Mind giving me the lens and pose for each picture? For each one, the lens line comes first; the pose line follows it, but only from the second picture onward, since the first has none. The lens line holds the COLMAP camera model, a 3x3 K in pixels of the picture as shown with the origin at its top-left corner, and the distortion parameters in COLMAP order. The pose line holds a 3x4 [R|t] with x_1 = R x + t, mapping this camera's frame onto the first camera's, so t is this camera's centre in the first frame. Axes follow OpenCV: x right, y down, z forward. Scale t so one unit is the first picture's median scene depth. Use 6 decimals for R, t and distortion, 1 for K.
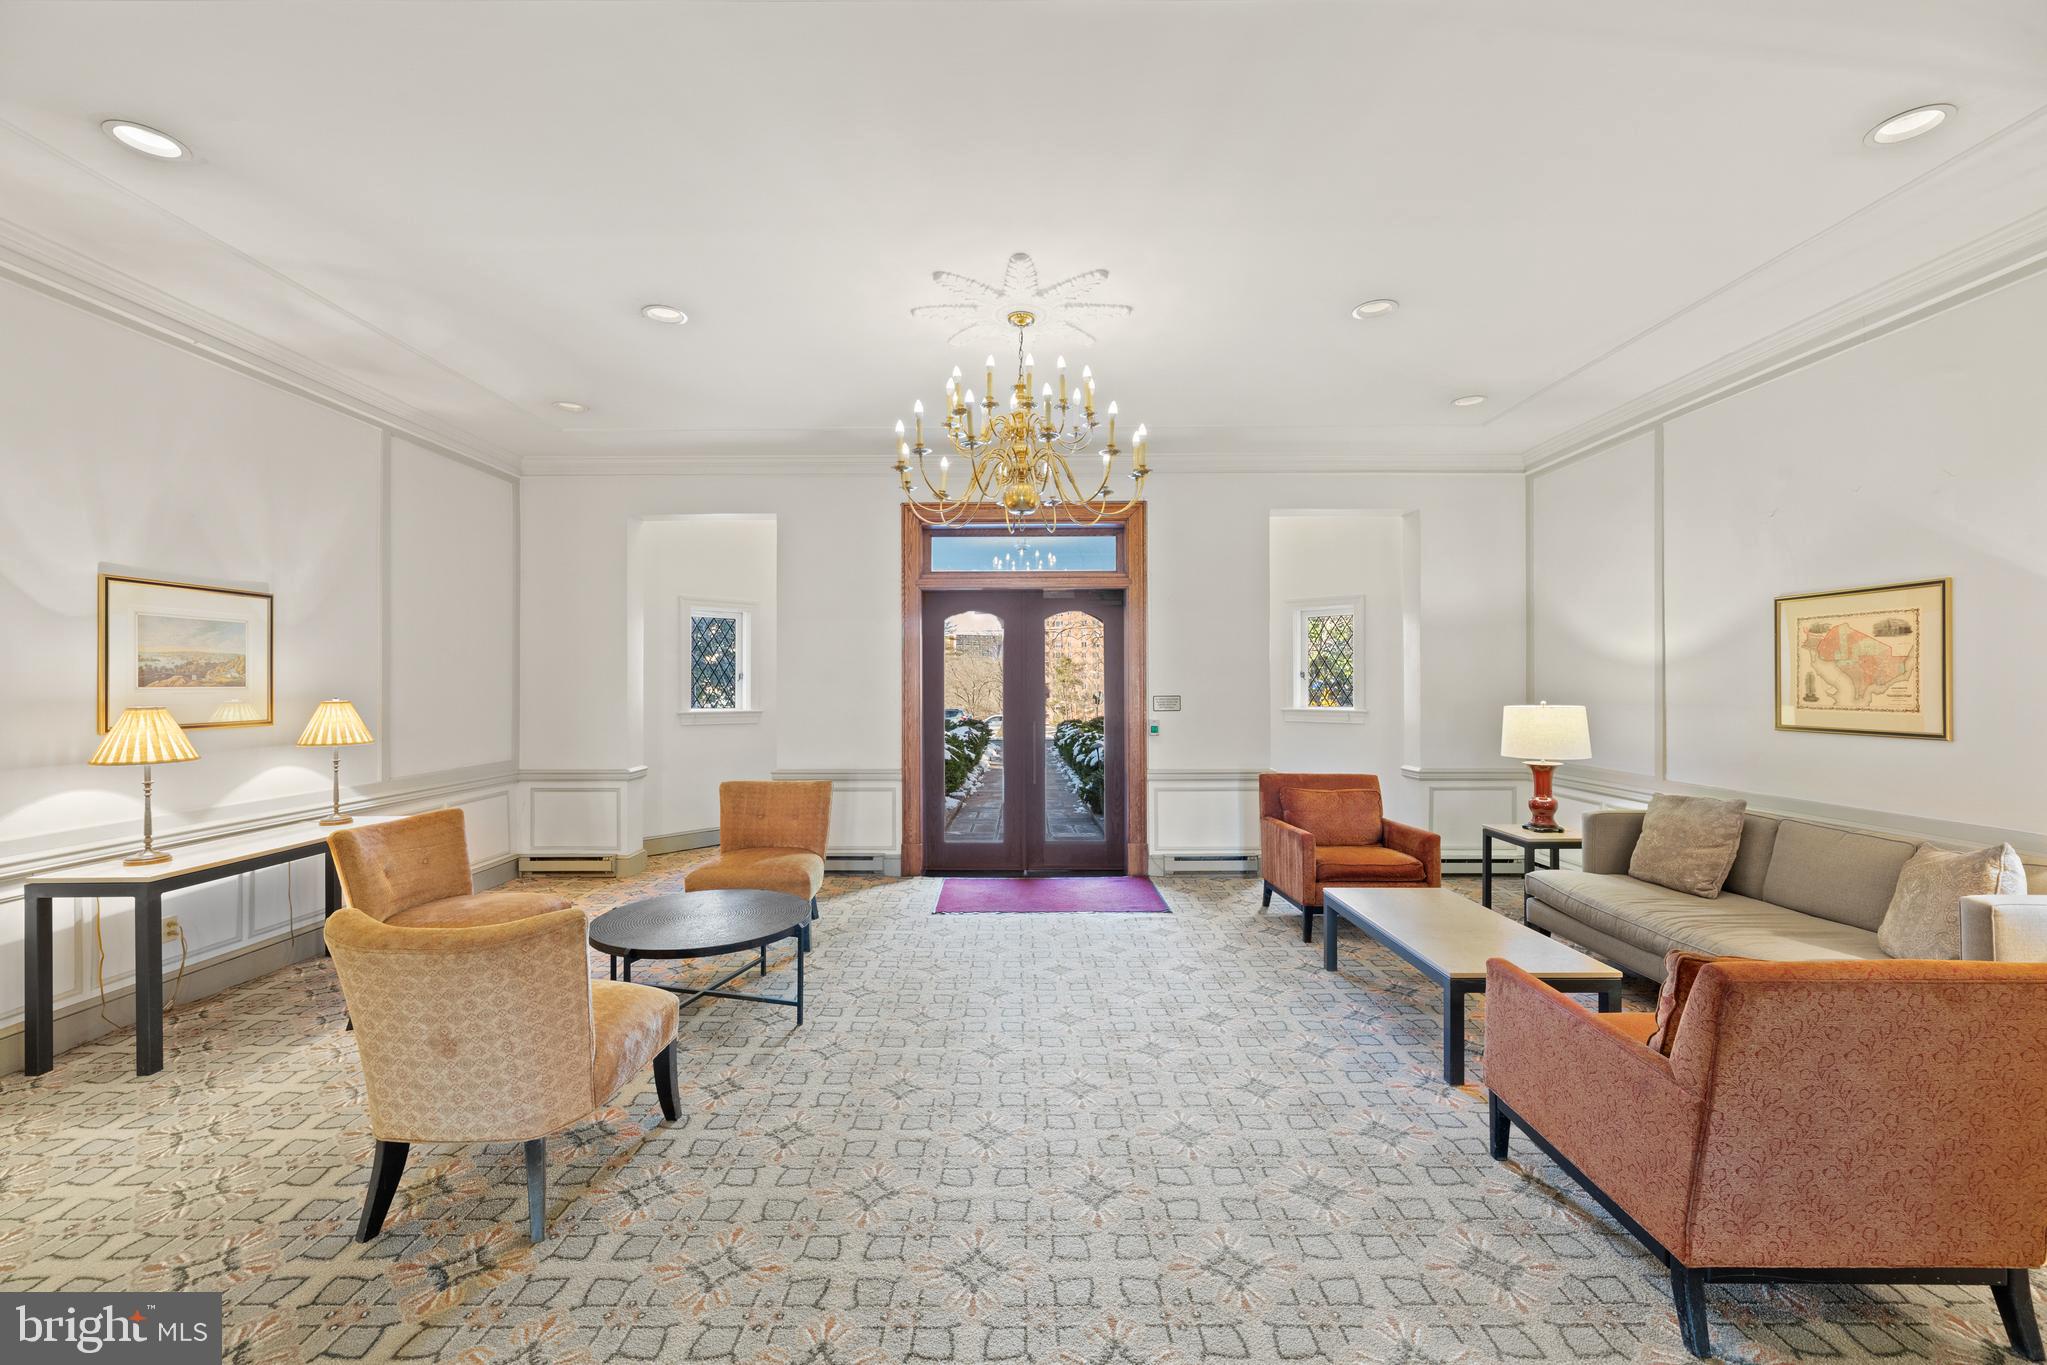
lens RADIAL K [[826.3, 0, 1016.6], [0, 826.3, 683.7], [0, 0, 1]] dist [-0.001682, -0.002928]
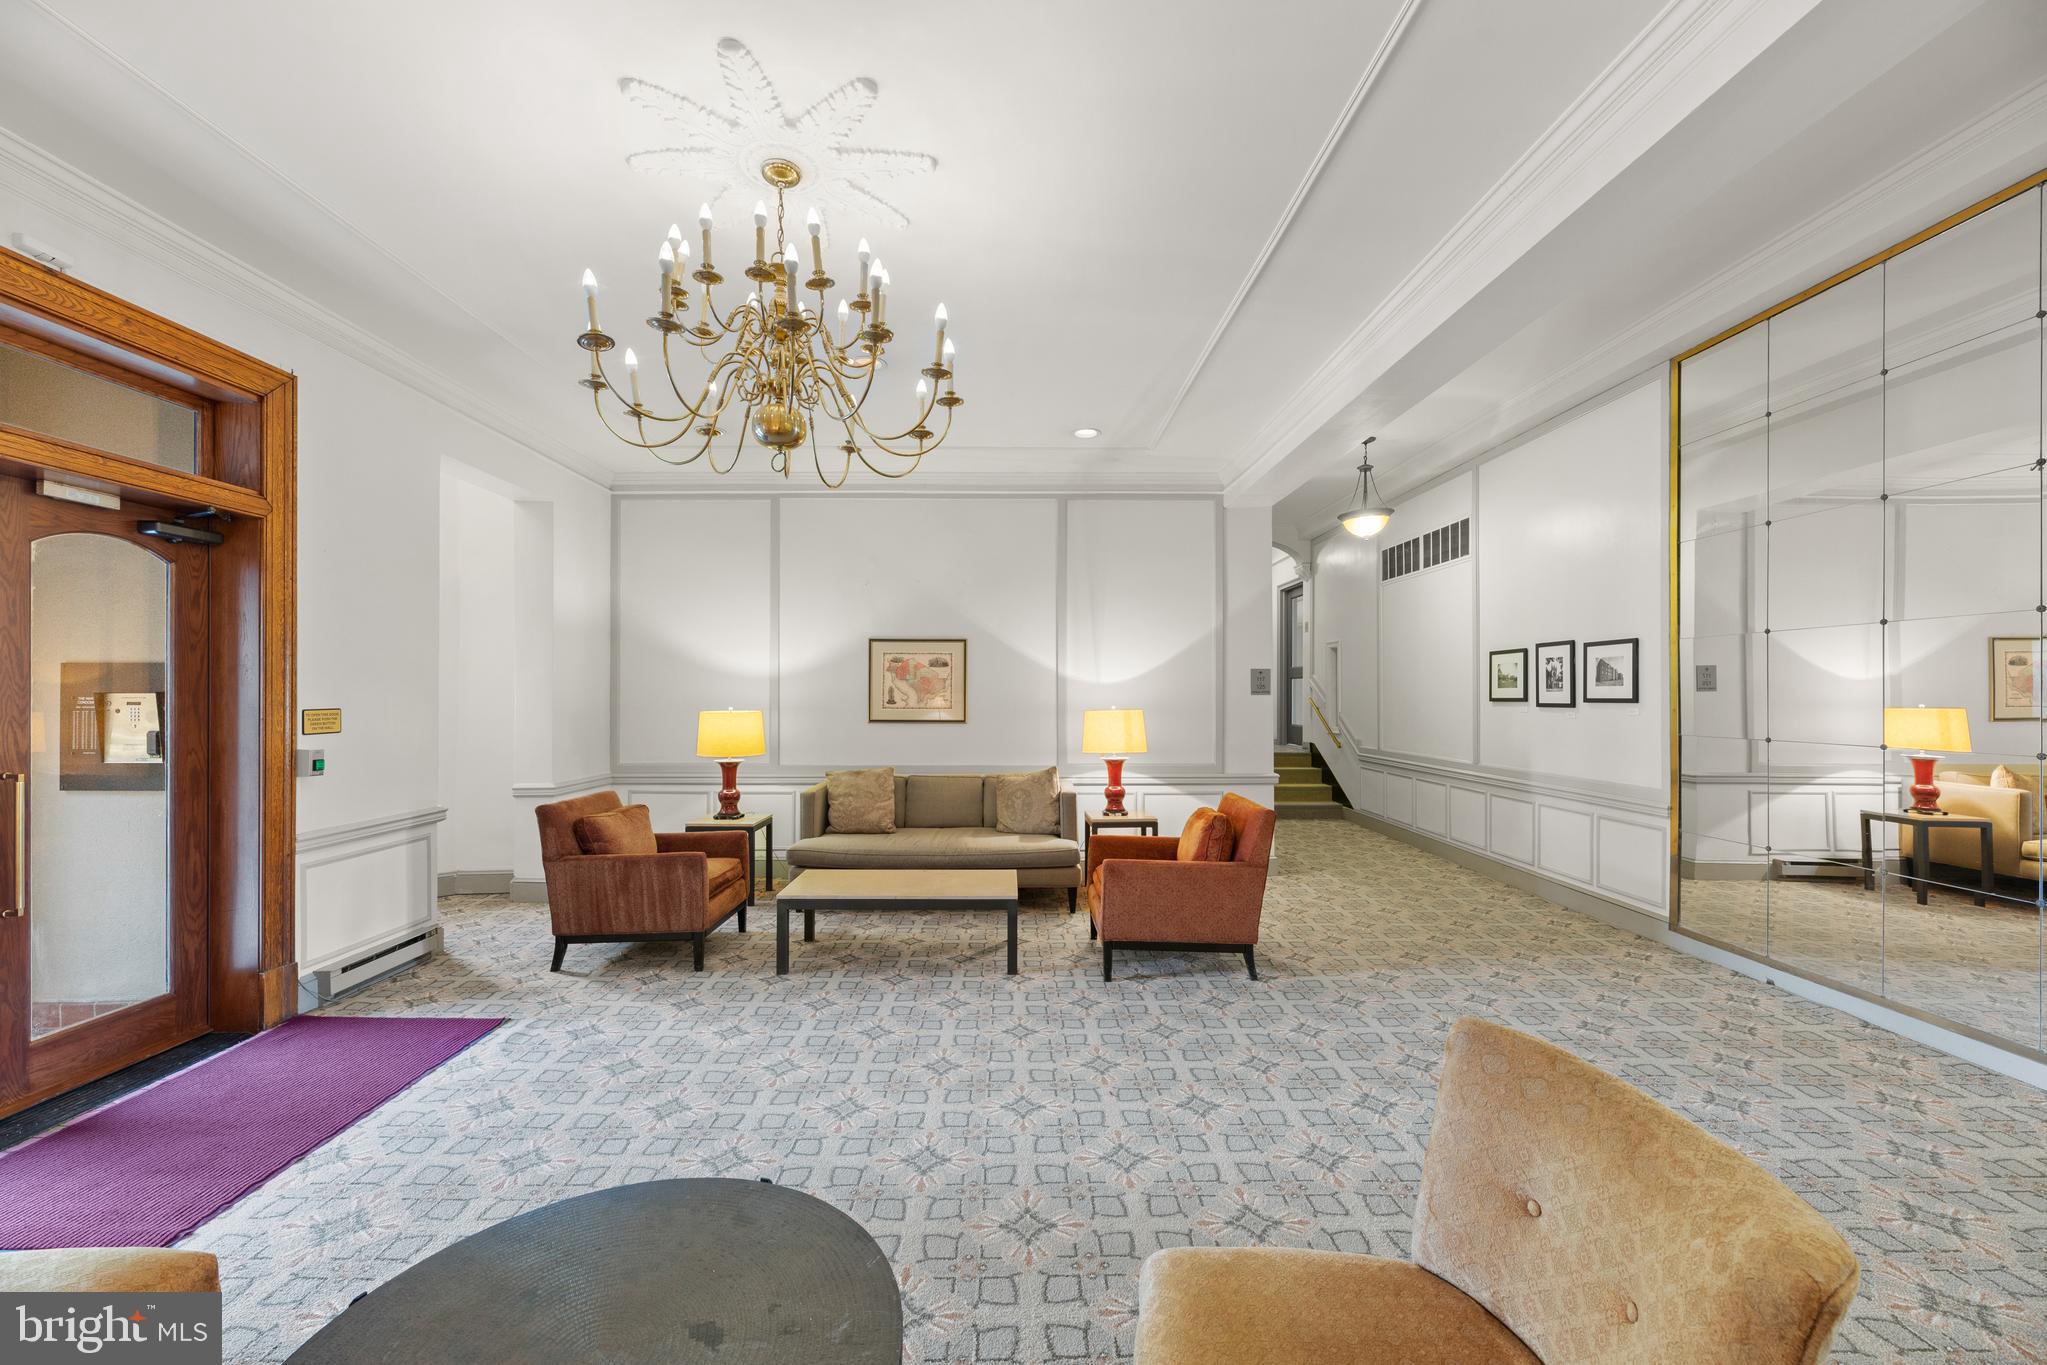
lens RADIAL K [[826.3, 0, 1014.5], [0, 826.3, 692.6], [0, 0, 1]] dist [-0.001682, -0.002928]
pose [[-0.019899, 0.006267, 0.999782, -0.663500], [-0.002959, 0.999976, -0.006327, 0.008183], [-0.999798, -0.003085, -0.019880, 0.766779]]
